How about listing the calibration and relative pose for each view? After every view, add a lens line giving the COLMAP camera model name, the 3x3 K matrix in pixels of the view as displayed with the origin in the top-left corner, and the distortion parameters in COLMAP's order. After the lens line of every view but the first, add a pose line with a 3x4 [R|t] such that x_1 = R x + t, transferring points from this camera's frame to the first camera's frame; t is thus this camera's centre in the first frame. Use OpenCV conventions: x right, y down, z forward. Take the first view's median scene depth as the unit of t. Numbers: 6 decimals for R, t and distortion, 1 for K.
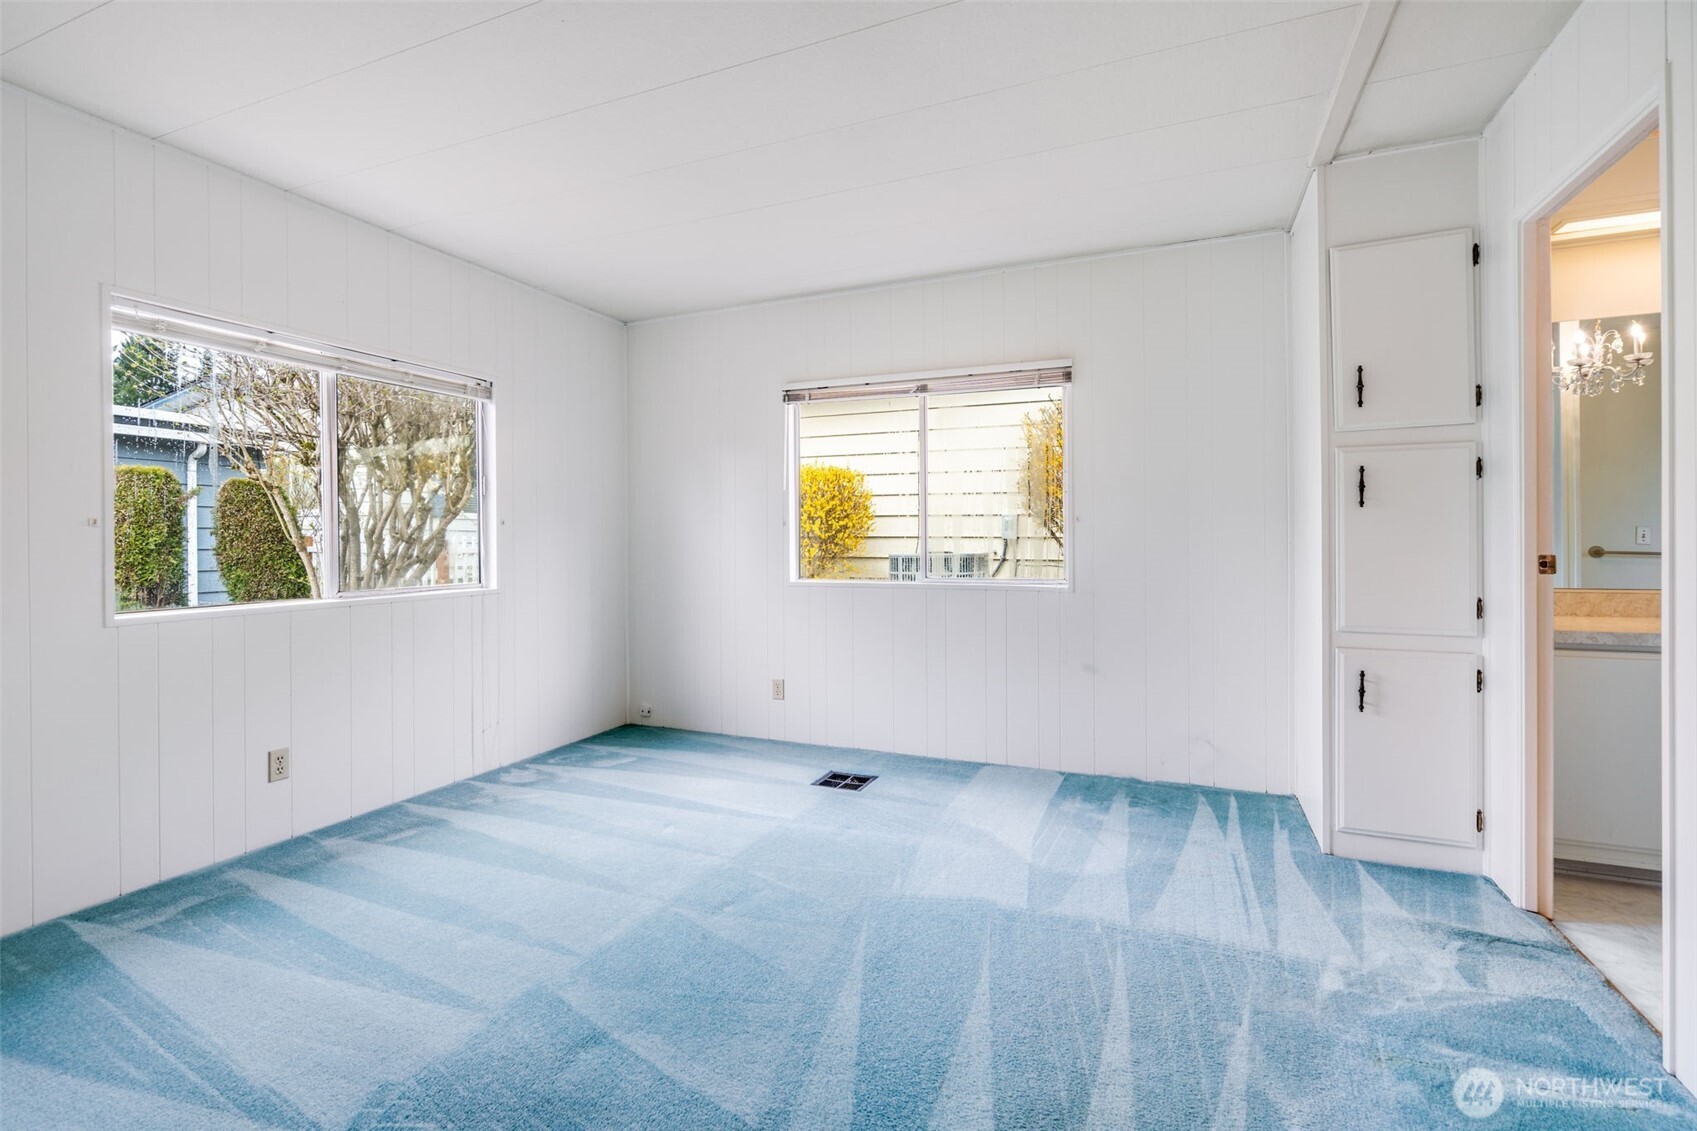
lens RADIAL K [[777.9, 0, 844.4], [0, 777.9, 555.5], [0, 0, 1]] dist [-0.003221, 0.001323]
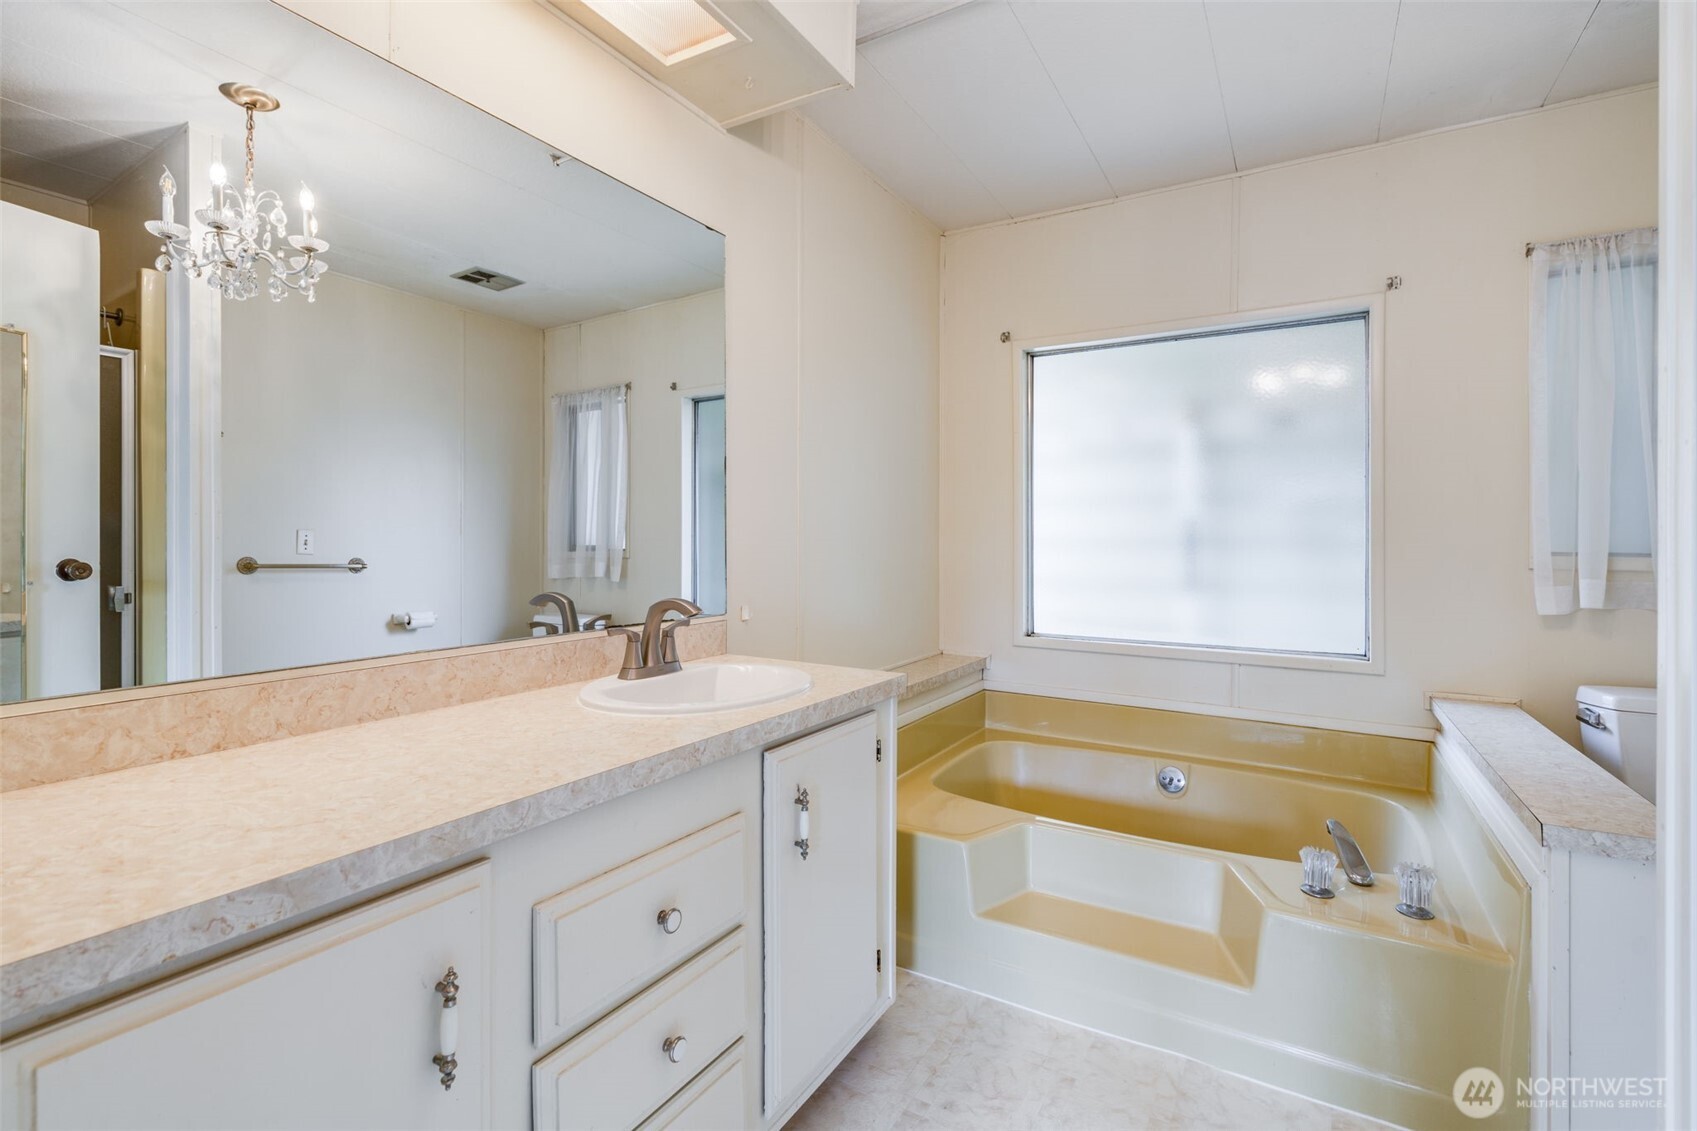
lens RADIAL K [[777.9, 0, 848.7], [0, 777.9, 551.2], [0, 0, 1]] dist [-0.003221, 0.001323]
pose [[0.146419, 0.008891, 0.989183, 0.471080], [0.002215, 0.999954, -0.009315, -0.011423], [-0.989220, 0.003555, 0.146392, 0.479469]]
